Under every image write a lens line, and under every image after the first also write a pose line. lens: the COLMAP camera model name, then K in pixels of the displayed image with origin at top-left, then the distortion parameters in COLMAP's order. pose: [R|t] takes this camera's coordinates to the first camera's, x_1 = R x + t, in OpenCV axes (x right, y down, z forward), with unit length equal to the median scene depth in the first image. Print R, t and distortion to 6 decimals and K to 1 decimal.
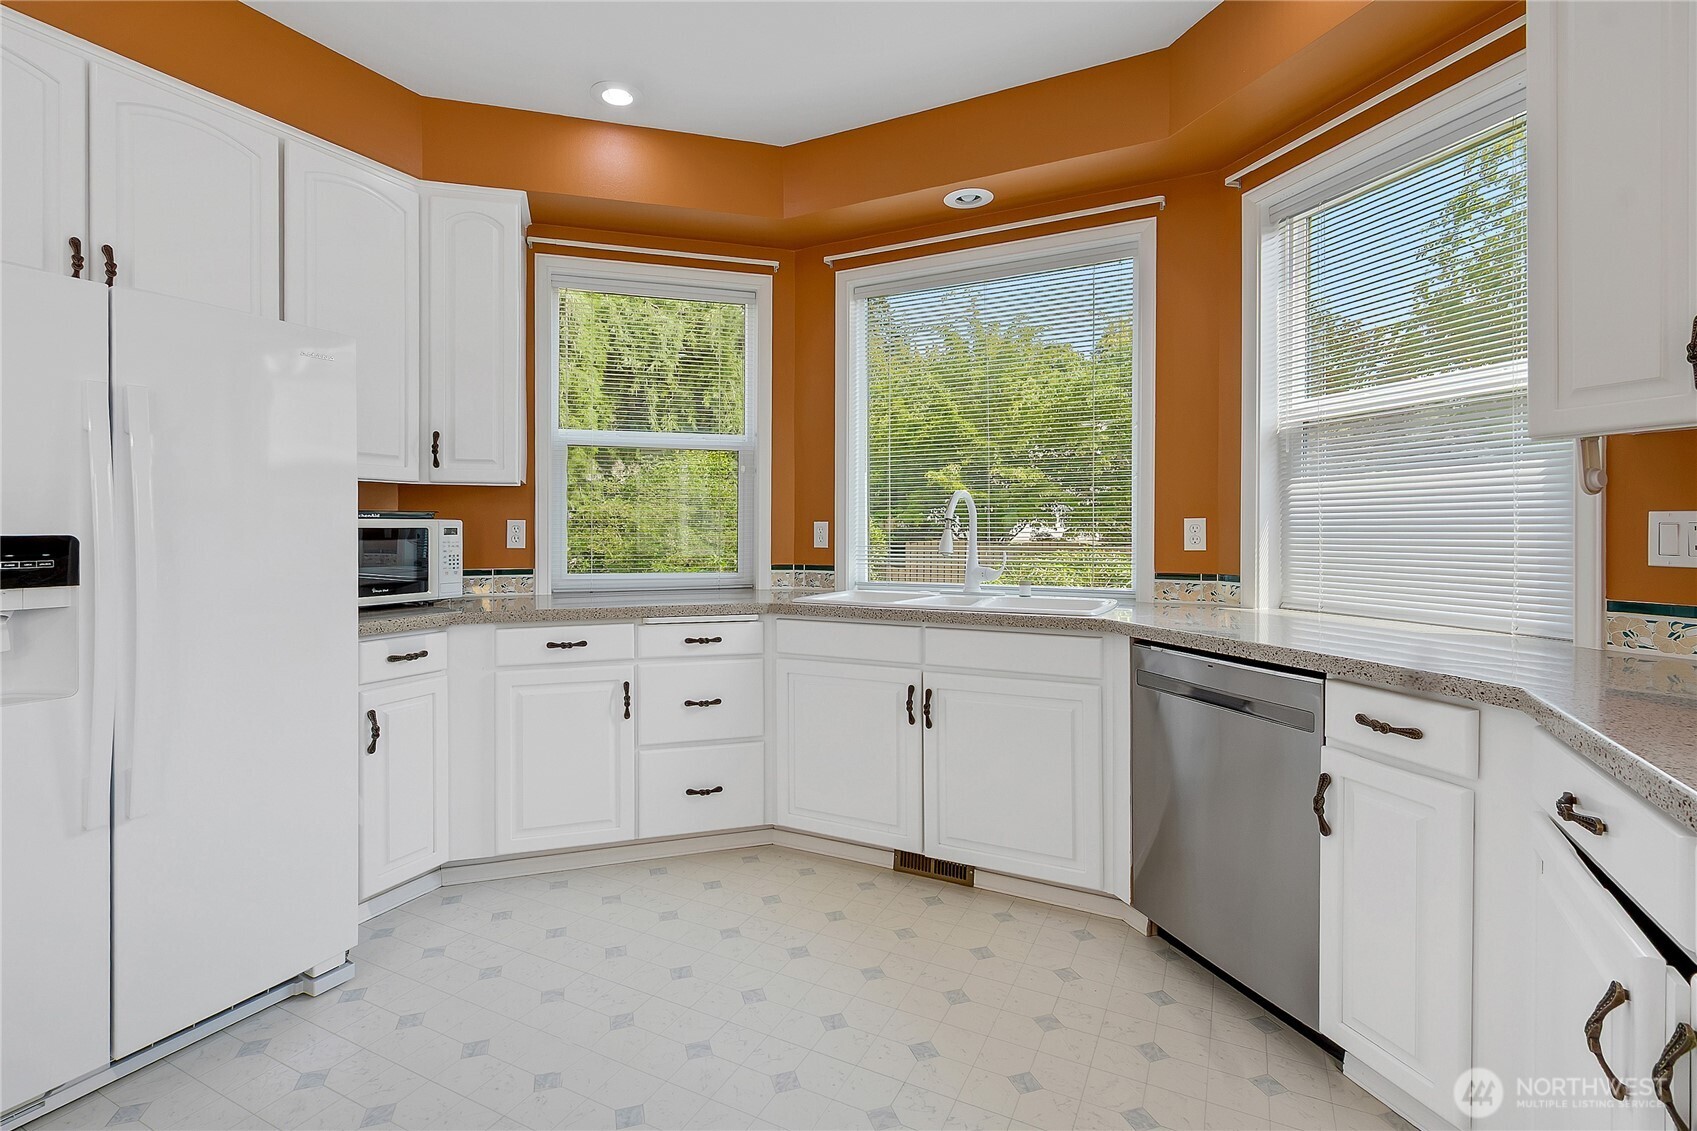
lens RADIAL K [[800.6, 0, 821.9], [0, 800.6, 534.1], [0, 0, 1]] dist [-0.000394, 0.000126]
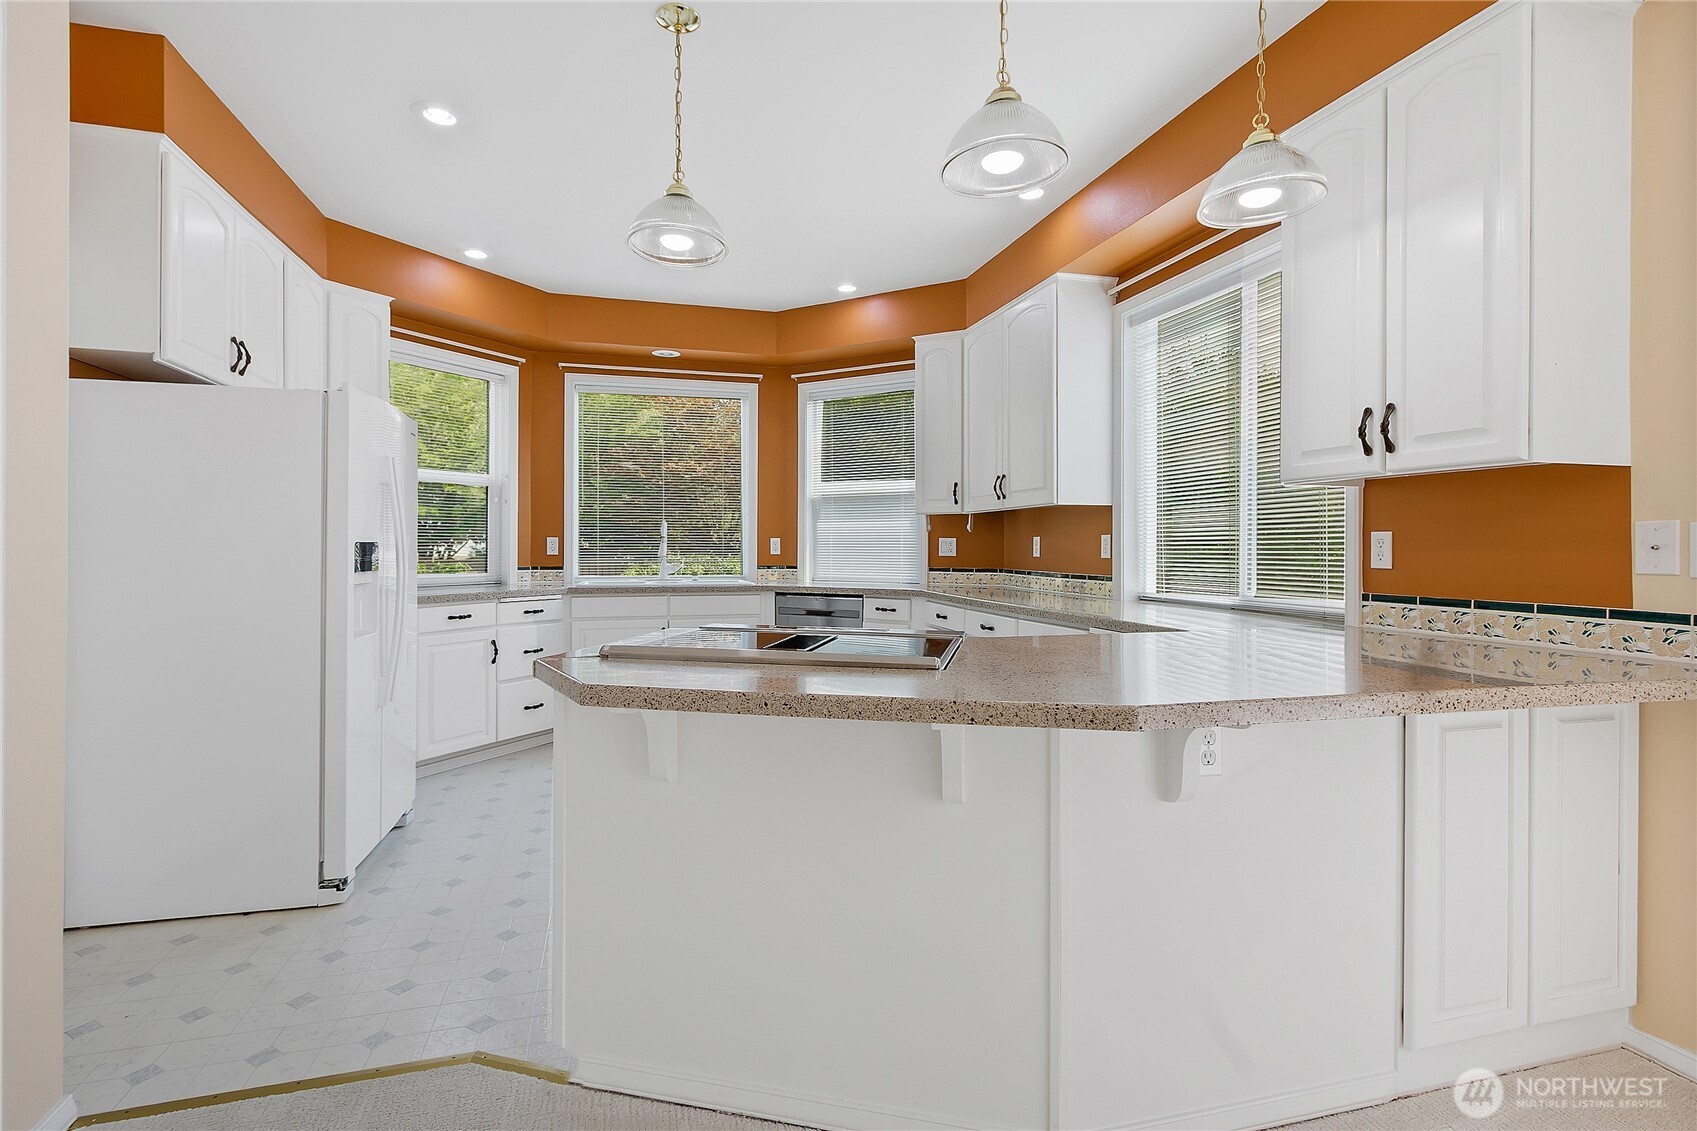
lens RADIAL K [[788.7, 0, 842.1], [0, 788.7, 559.4], [0, 0, 1]] dist [0.001929, 0.000296]
pose [[0.720180, -0.007772, 0.693744, -0.813450], [-0.000365, 0.999933, 0.011580, 0.011383], [-0.693788, -0.008593, 0.720128, -0.562856]]
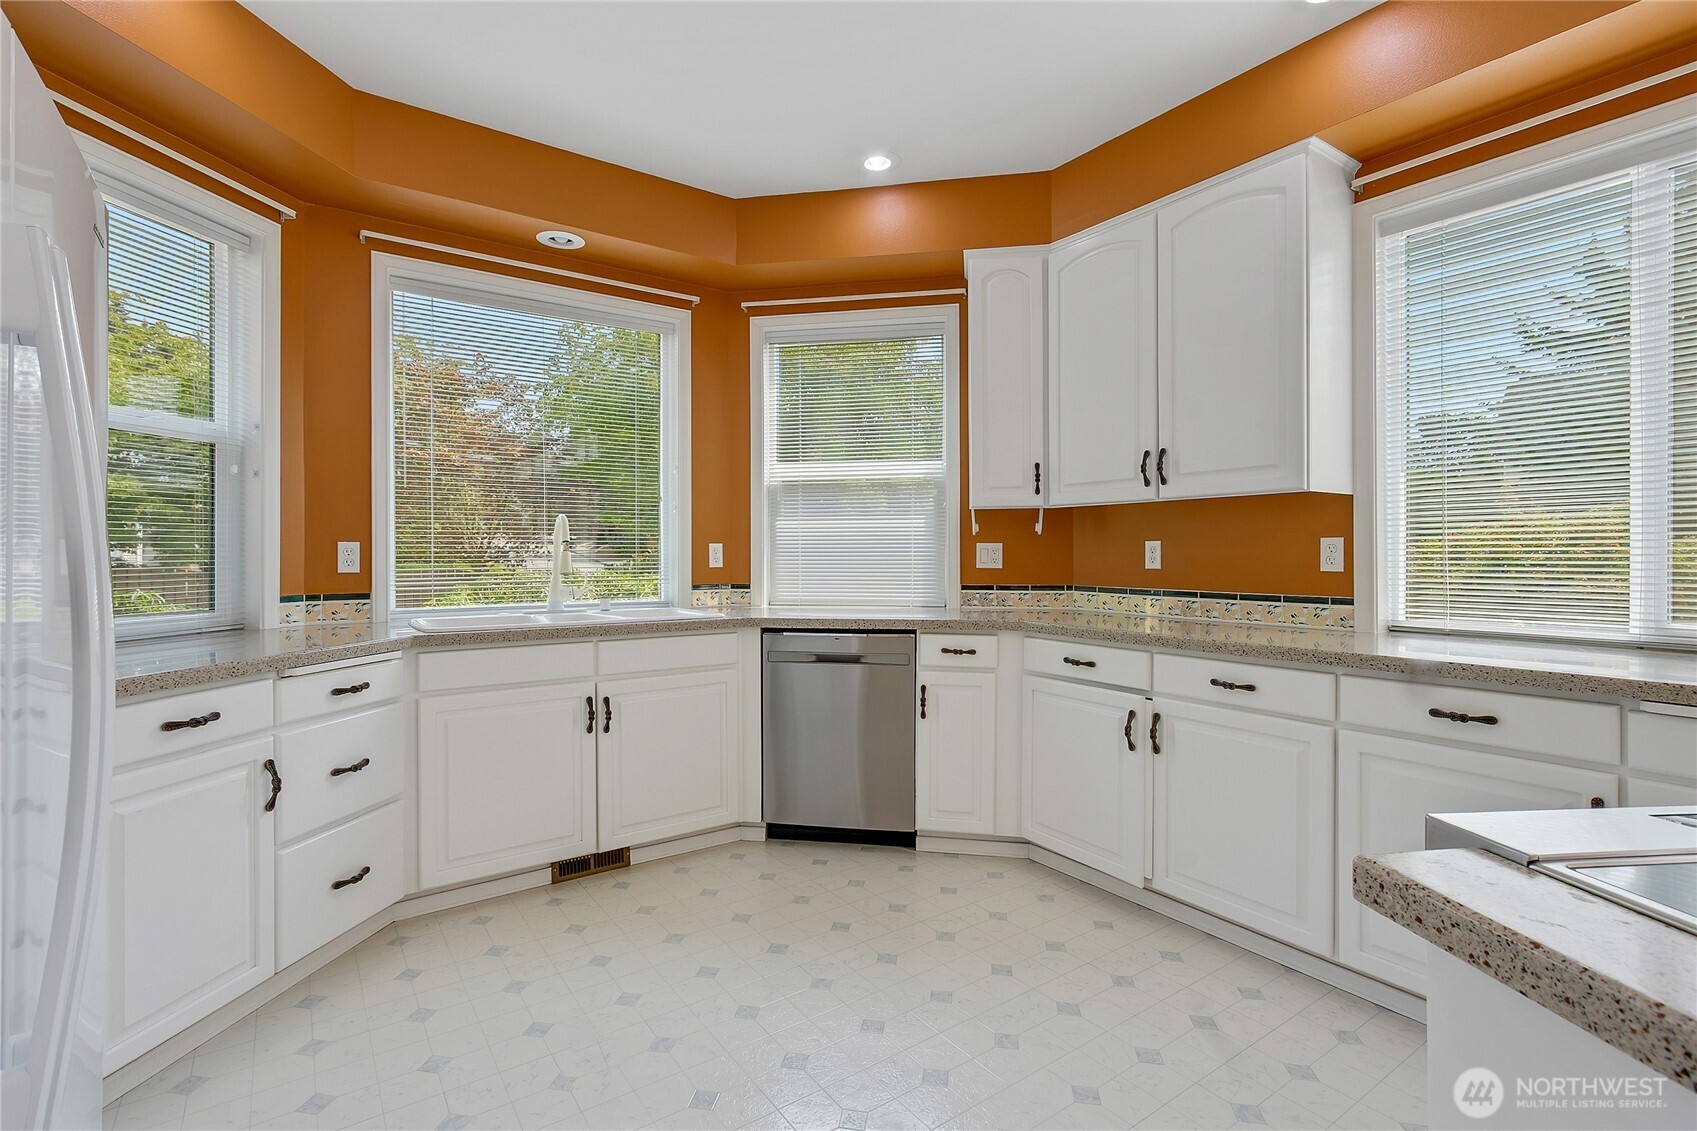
lens RADIAL K [[788.7, 0, 842.1], [0, 788.7, 559.4], [0, 0, 1]] dist [0.001929, 0.000296]
pose [[0.450791, -0.005945, 0.892610, -0.645205], [0.005655, 0.999977, 0.003804, 0.003607], [-0.892612, 0.003333, 0.450814, 0.215606]]
